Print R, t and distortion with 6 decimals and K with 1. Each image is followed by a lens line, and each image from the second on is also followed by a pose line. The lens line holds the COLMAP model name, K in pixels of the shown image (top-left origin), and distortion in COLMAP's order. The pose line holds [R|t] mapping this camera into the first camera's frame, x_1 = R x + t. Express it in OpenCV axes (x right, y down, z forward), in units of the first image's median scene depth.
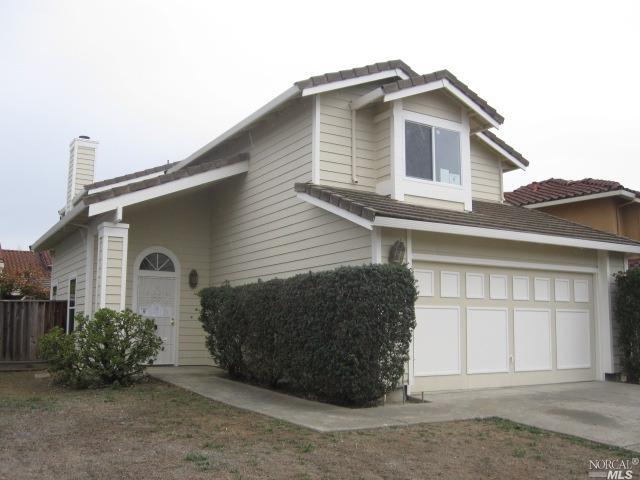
lens RADIAL K [[622.3, 0, 320.0], [0, 622.3, 240.0], [0, 0, 1]] dist [0.004954, -0.001511]
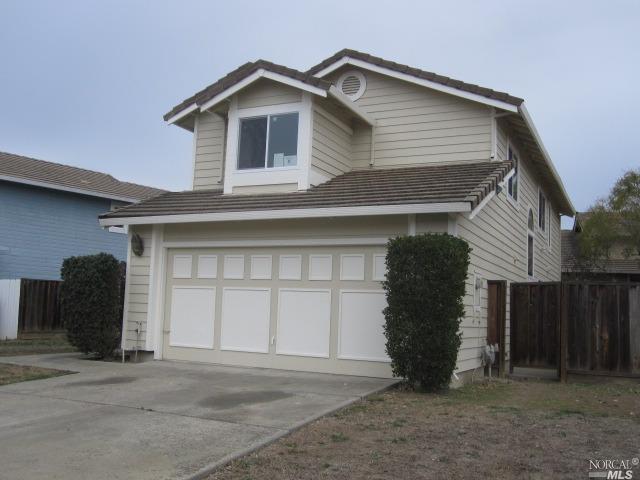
lens RADIAL K [[628.0, 0, 320.0], [0, 628.0, 240.0], [0, 0, 1]] dist [-0.009346, -0.000145]
pose [[0.534247, -0.080473, -0.841490, 1.117594], [0.077173, 0.995945, -0.046248, 0.081473], [0.841799, -0.040232, 0.538290, 0.513776]]
